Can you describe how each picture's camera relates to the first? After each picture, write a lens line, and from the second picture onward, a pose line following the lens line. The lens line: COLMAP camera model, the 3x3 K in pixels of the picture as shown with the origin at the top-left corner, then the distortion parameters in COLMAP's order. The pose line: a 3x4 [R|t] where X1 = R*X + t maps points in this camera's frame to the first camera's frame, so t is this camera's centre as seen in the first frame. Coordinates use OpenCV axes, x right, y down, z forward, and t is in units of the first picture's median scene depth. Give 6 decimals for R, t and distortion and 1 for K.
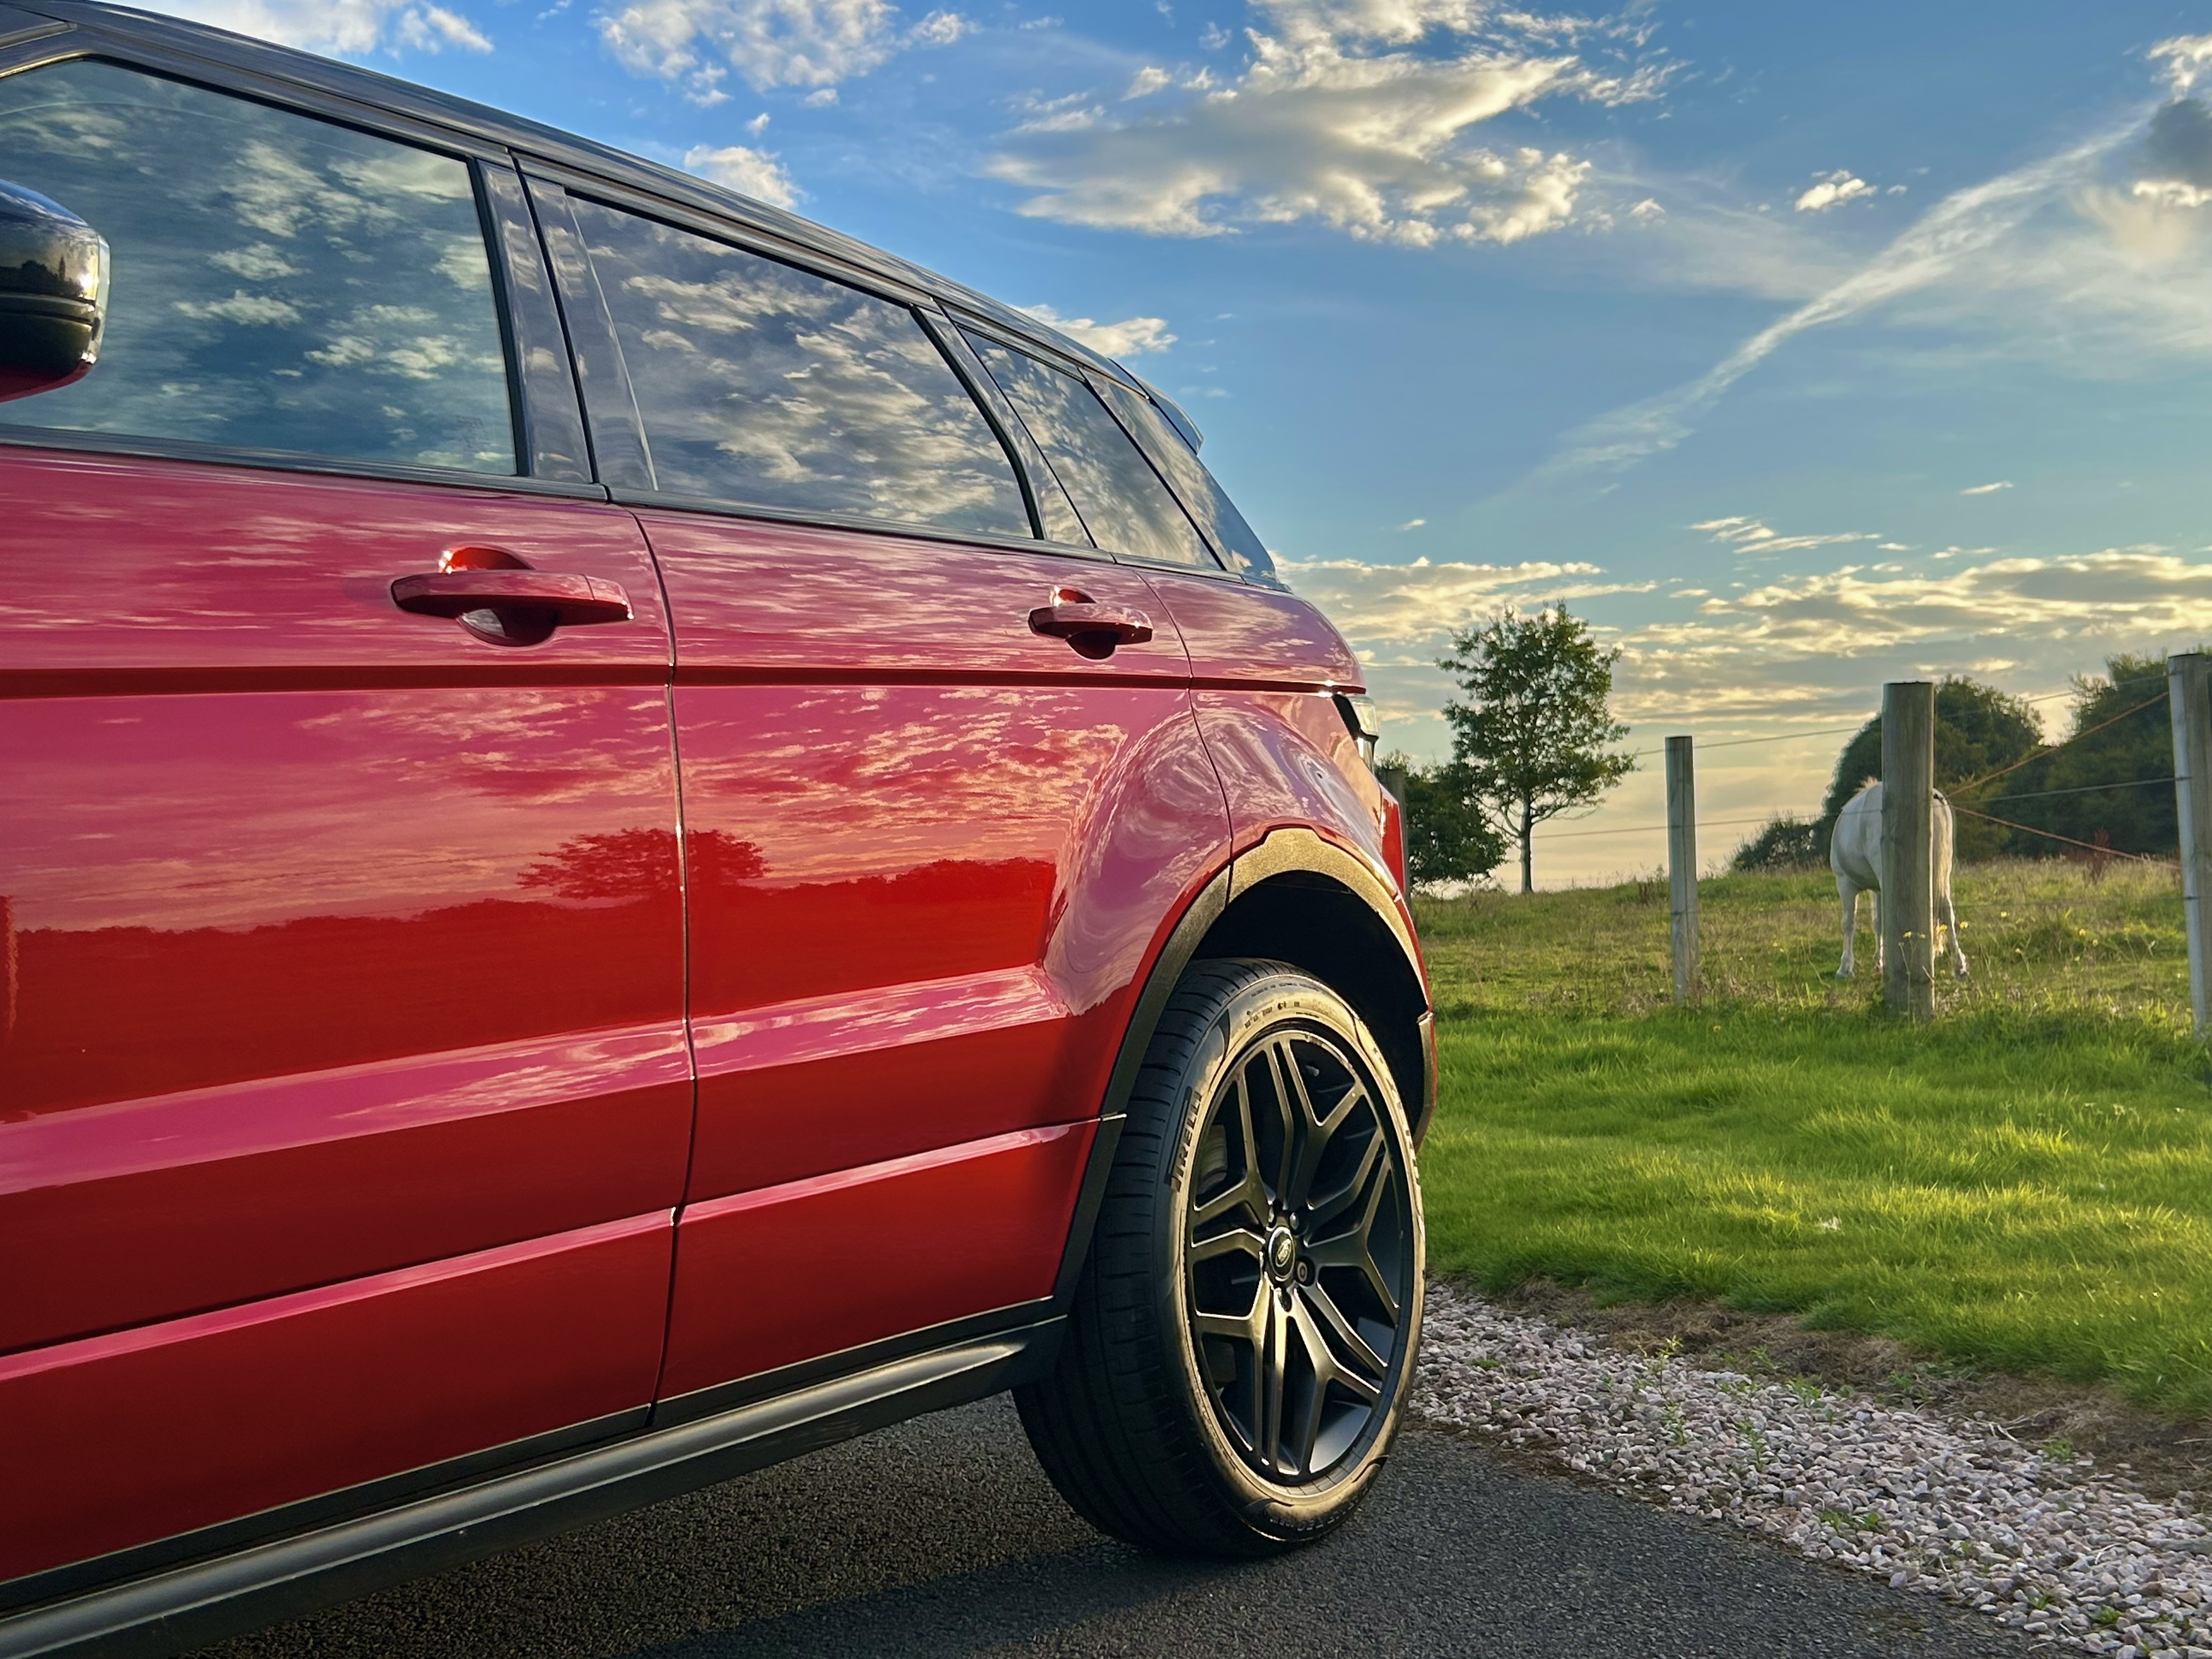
lens RADIAL K [[2600.5, 0, 1106.0], [0, 2600.5, 829.5], [0, 0, 1]] dist [0.102403, -0.215556]
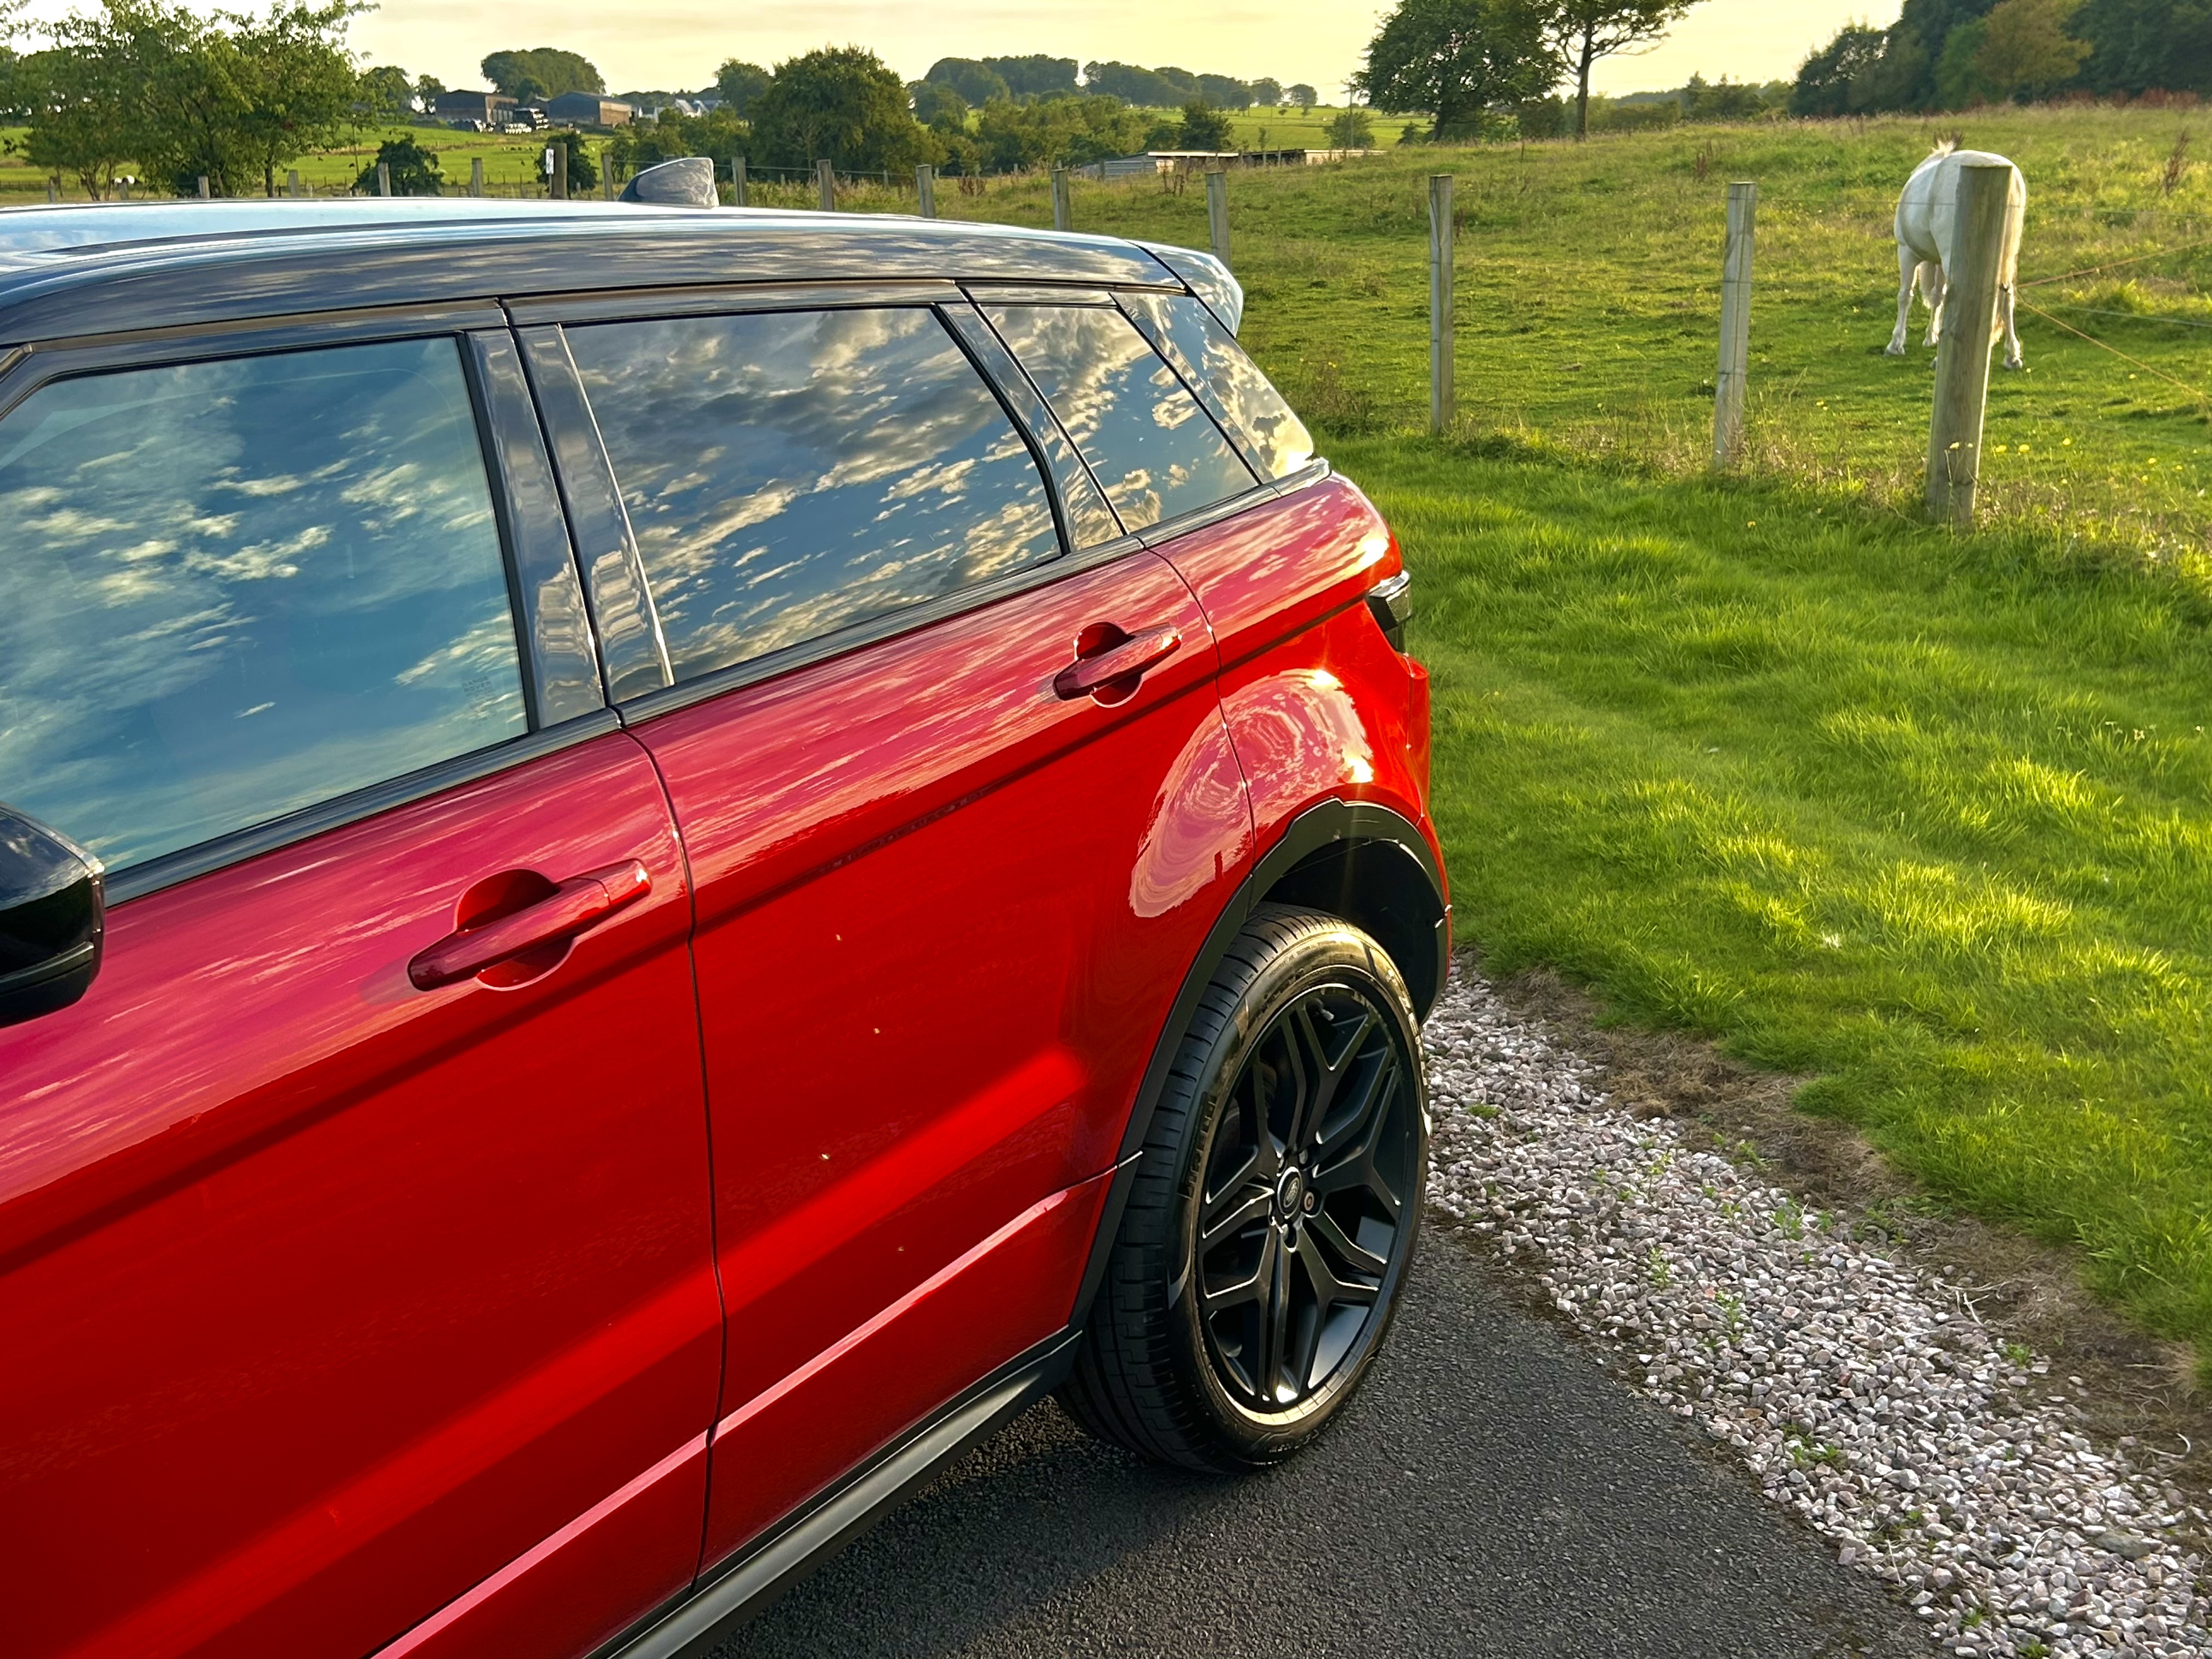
lens RADIAL K [[2600.5, 0, 1106.0], [0, 2600.5, 829.5], [0, 0, 1]] dist [0.102403, -0.215556]
pose [[0.999745, 0.021260, -0.007575, -0.001057], [-0.018124, 0.956266, 0.291935, -0.238334], [0.013451, -0.291724, 0.956408, 0.038923]]
